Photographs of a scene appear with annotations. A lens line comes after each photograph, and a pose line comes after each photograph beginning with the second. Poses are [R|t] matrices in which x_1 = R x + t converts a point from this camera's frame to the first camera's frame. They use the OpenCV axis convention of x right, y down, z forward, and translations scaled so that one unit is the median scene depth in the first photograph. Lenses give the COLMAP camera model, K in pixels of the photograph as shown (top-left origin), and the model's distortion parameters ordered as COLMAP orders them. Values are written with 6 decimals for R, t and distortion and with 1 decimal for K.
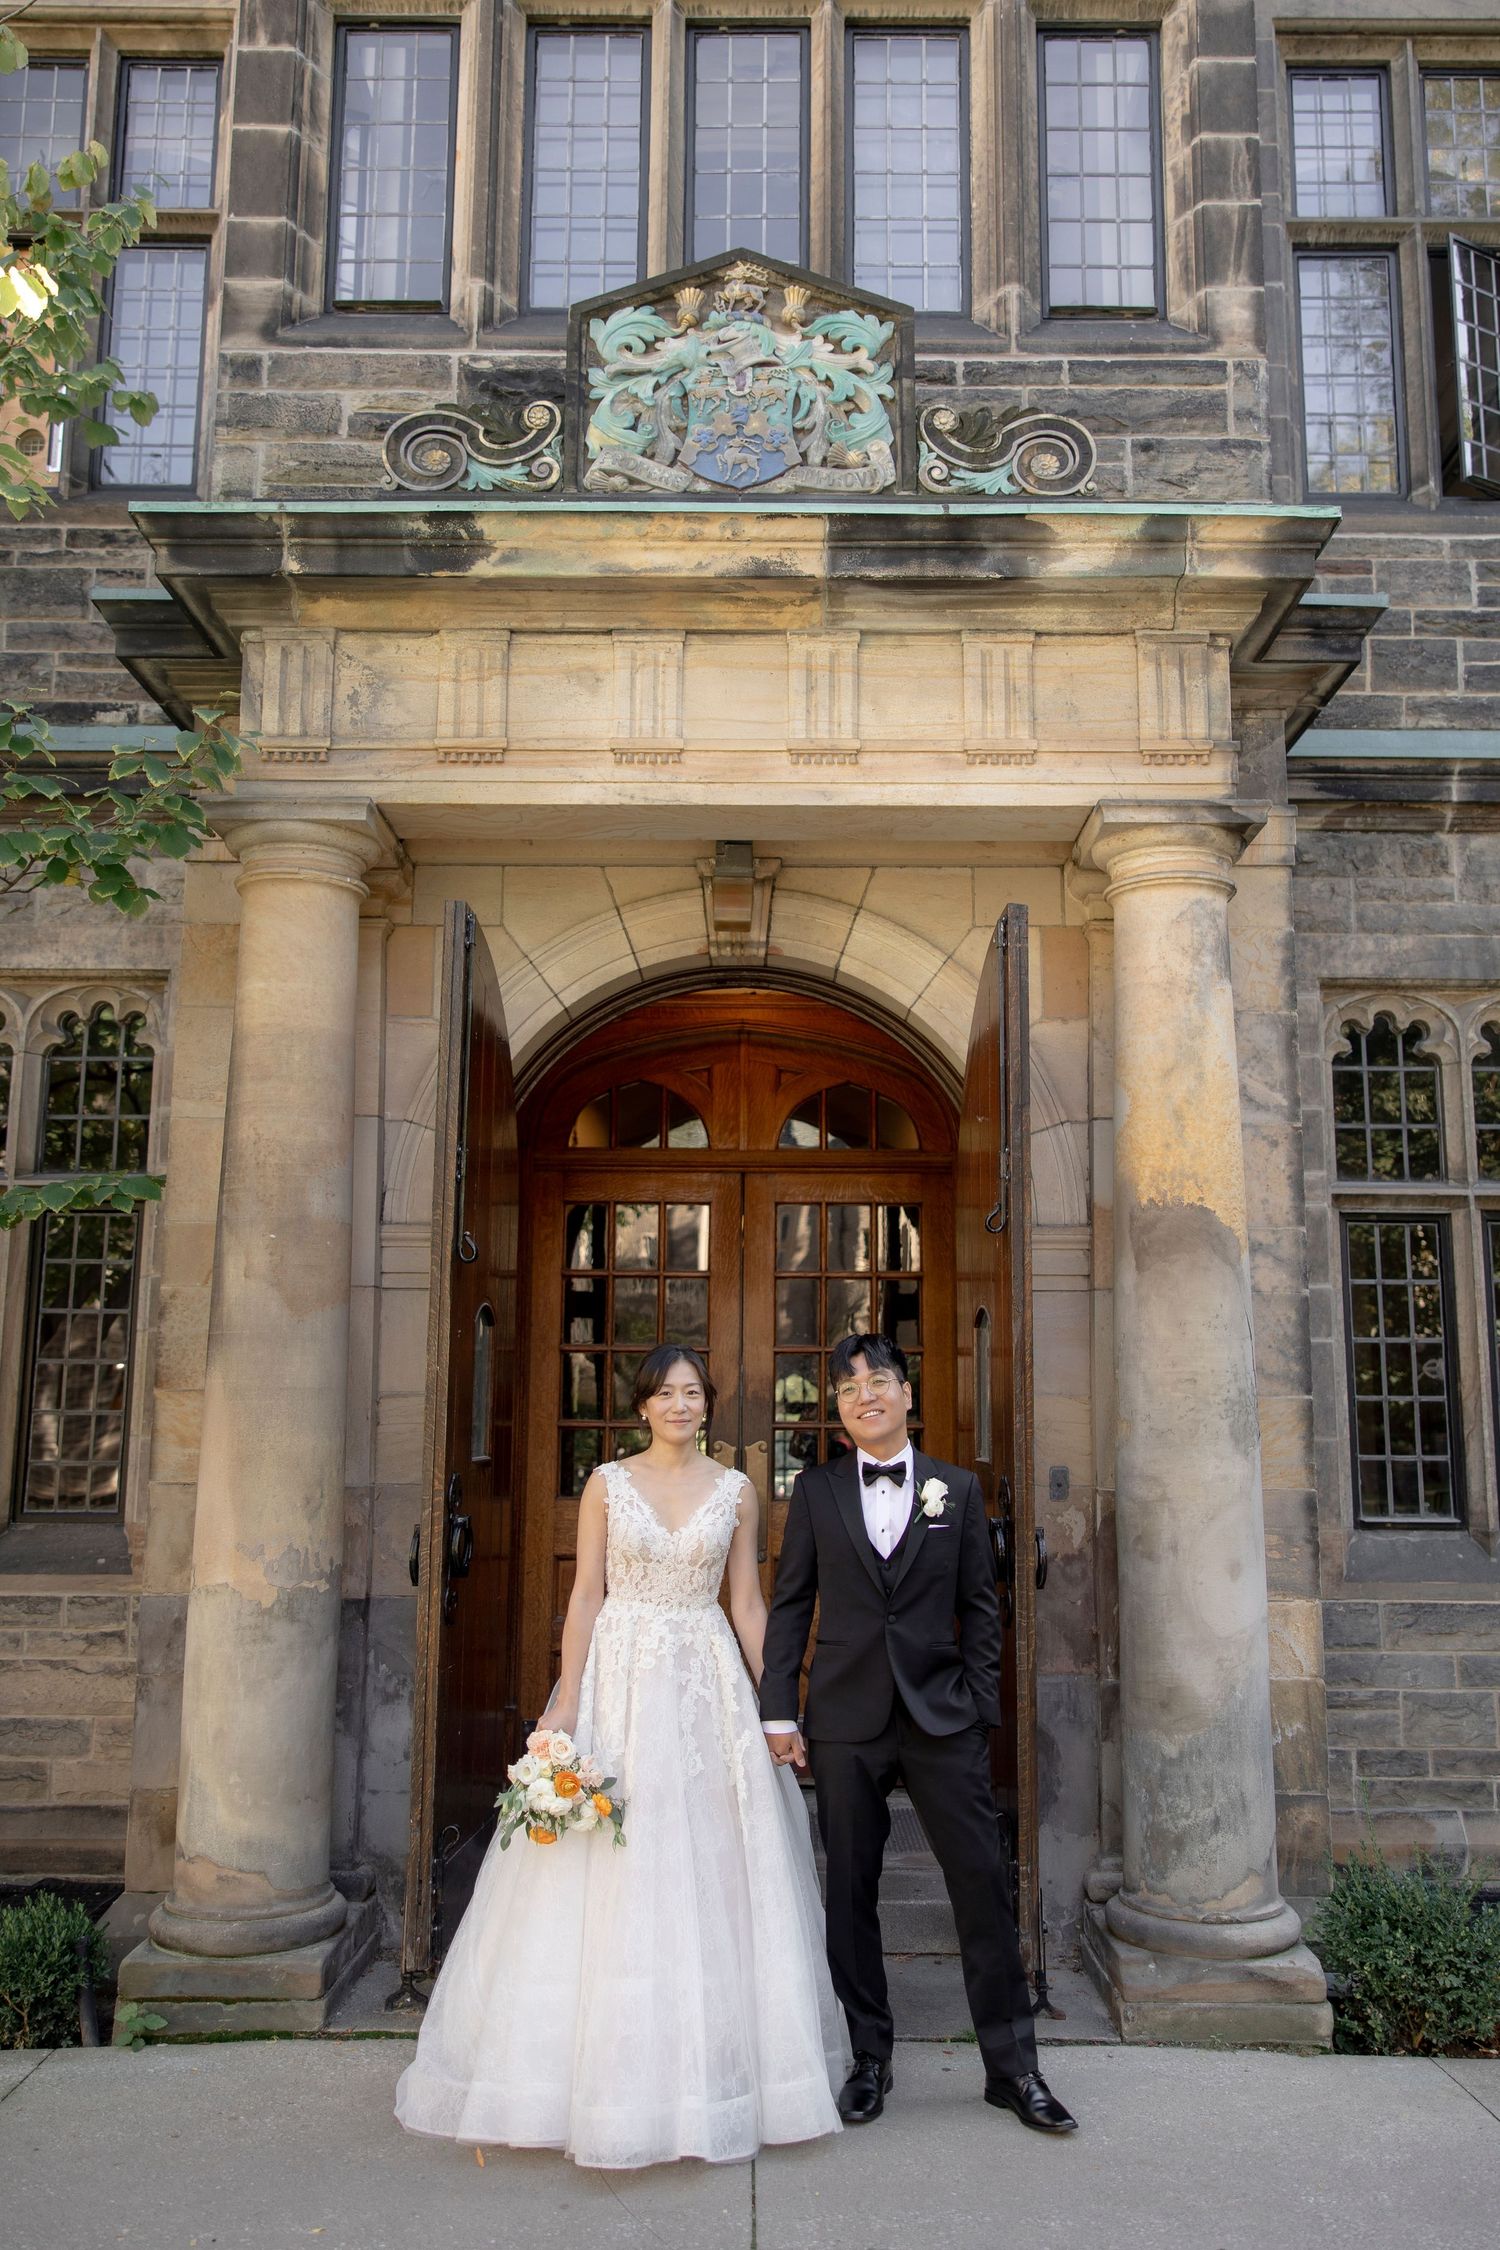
lens RADIAL K [[1779.7, 0, 759.6], [0, 1779.7, 1129.2], [0, 0, 1]] dist [-0.006456, 0.006314]
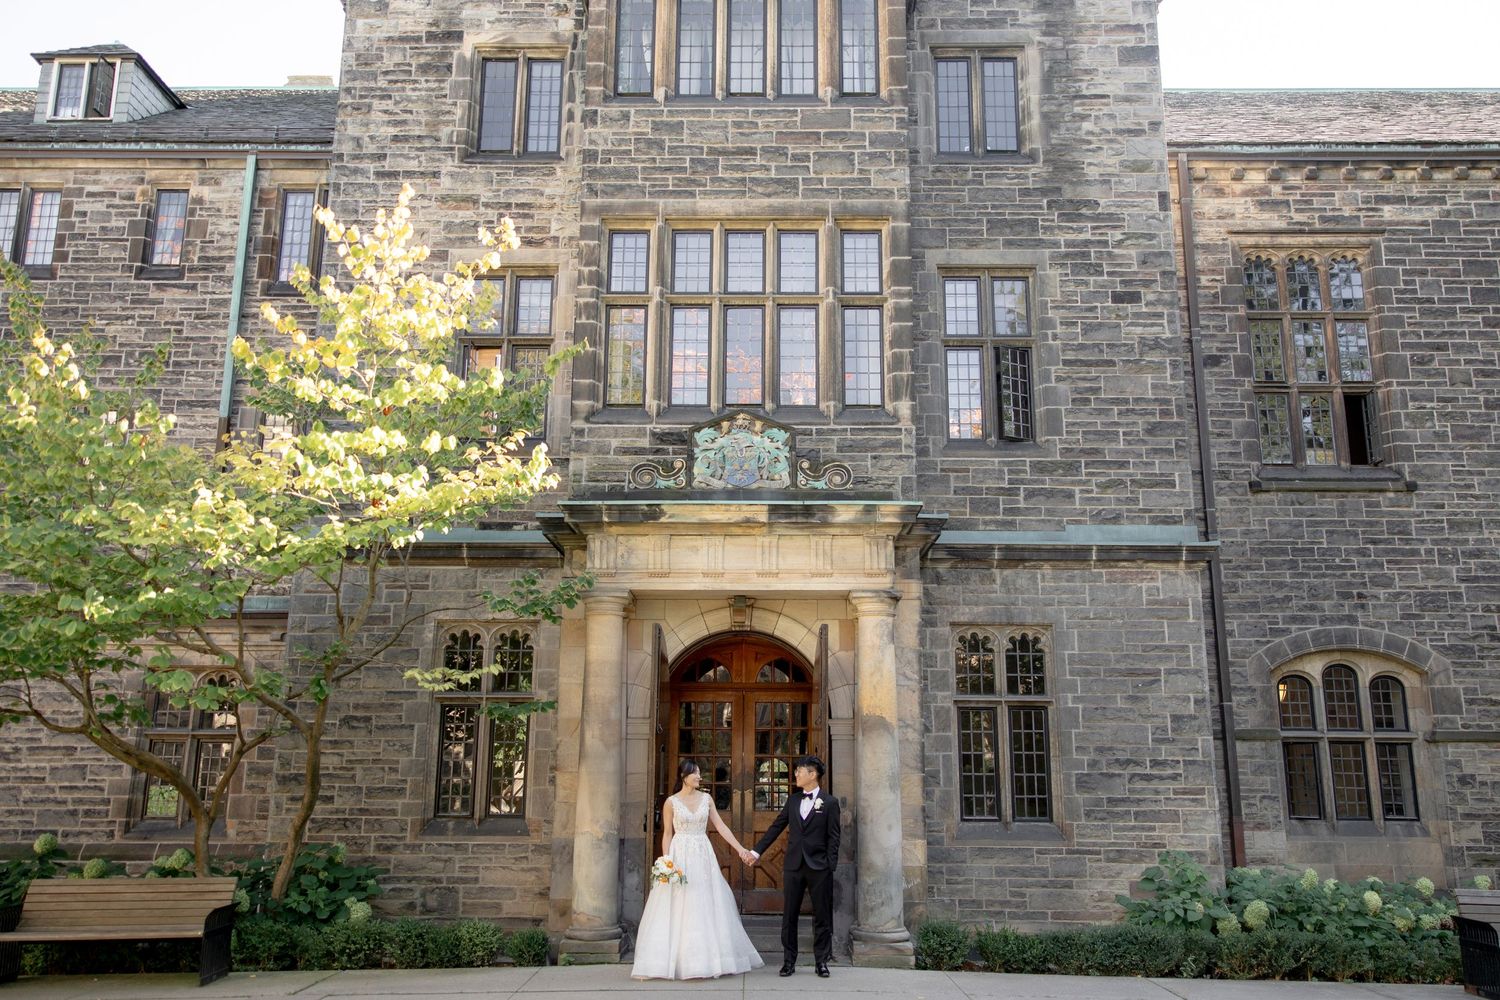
lens RADIAL K [[1186.4, 0, 742.2], [0, 1186.4, 495.1], [0, 0, 1]] dist [-0.006456, 0.006314]
pose [[0.999873, -0.002055, -0.015797, 0.023782], [0.000887, 0.997287, -0.073608, -0.184286], [0.015905, 0.073584, 0.997162, -1.108813]]
